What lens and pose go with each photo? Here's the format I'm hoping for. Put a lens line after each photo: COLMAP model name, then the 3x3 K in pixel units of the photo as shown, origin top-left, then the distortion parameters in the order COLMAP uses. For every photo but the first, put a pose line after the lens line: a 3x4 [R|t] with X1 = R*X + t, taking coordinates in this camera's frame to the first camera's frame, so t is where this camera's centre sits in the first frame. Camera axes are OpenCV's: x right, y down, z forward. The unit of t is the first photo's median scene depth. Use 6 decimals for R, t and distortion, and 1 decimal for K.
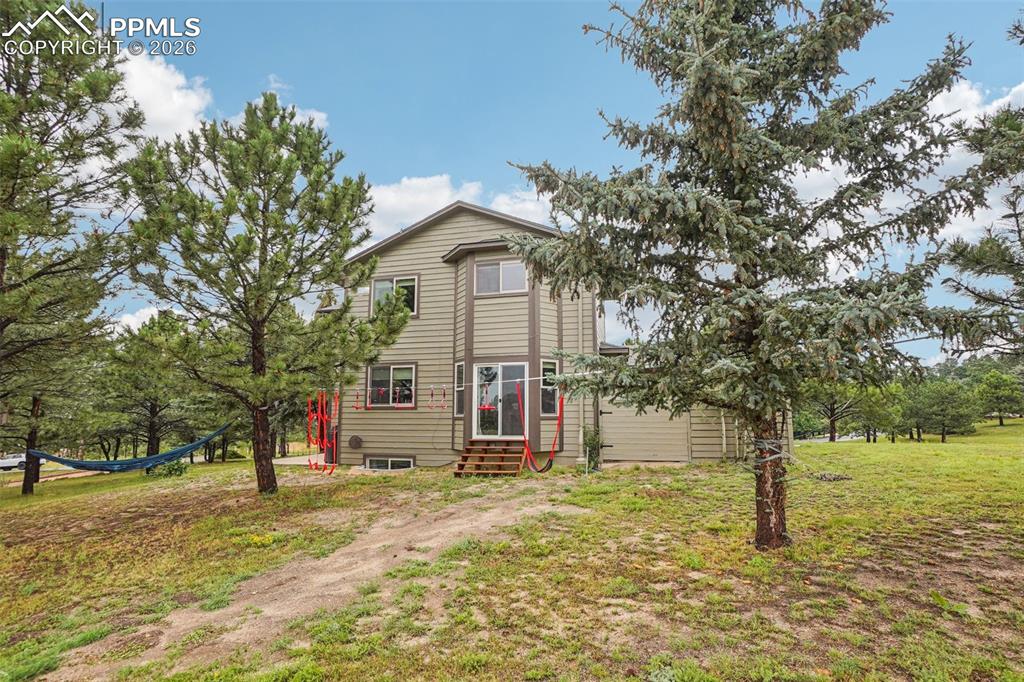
lens RADIAL K [[461.9, 0, 586.8], [0, 461.9, 323.5], [0, 0, 1]] dist [-0.027741, 0.003423]
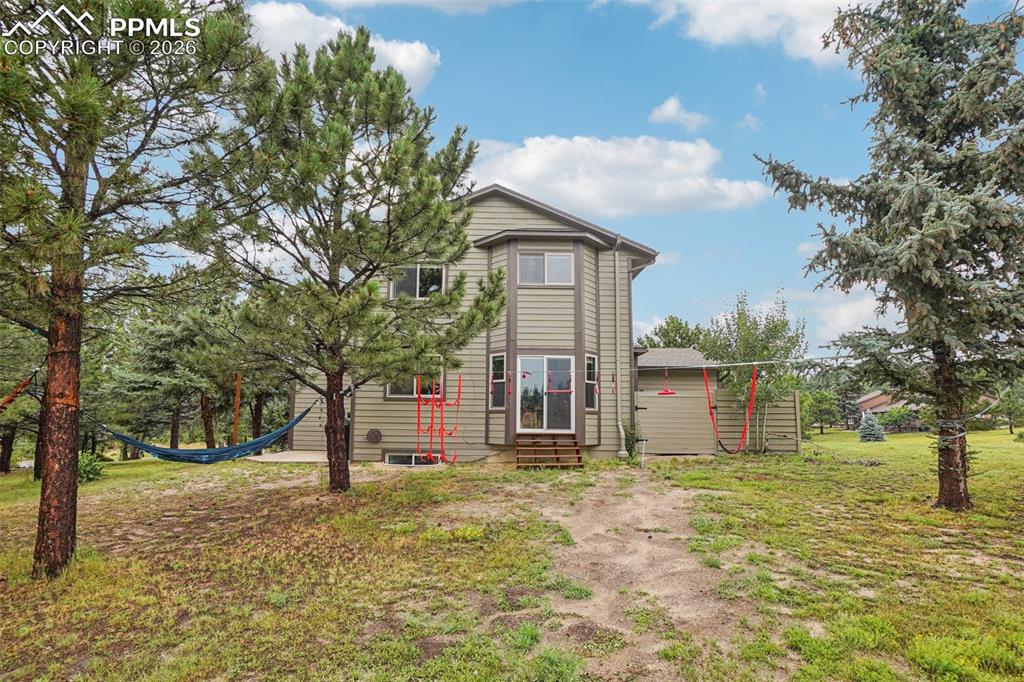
lens RADIAL K [[461.9, 0, 516.3], [0, 461.9, 341.5], [0, 0, 1]] dist [-0.027741, 0.003423]
pose [[0.968798, 0.057018, 0.241205, -0.489707], [-0.061127, 0.998084, 0.009584, 0.050389], [-0.240196, -0.024029, 0.970427, 0.062873]]
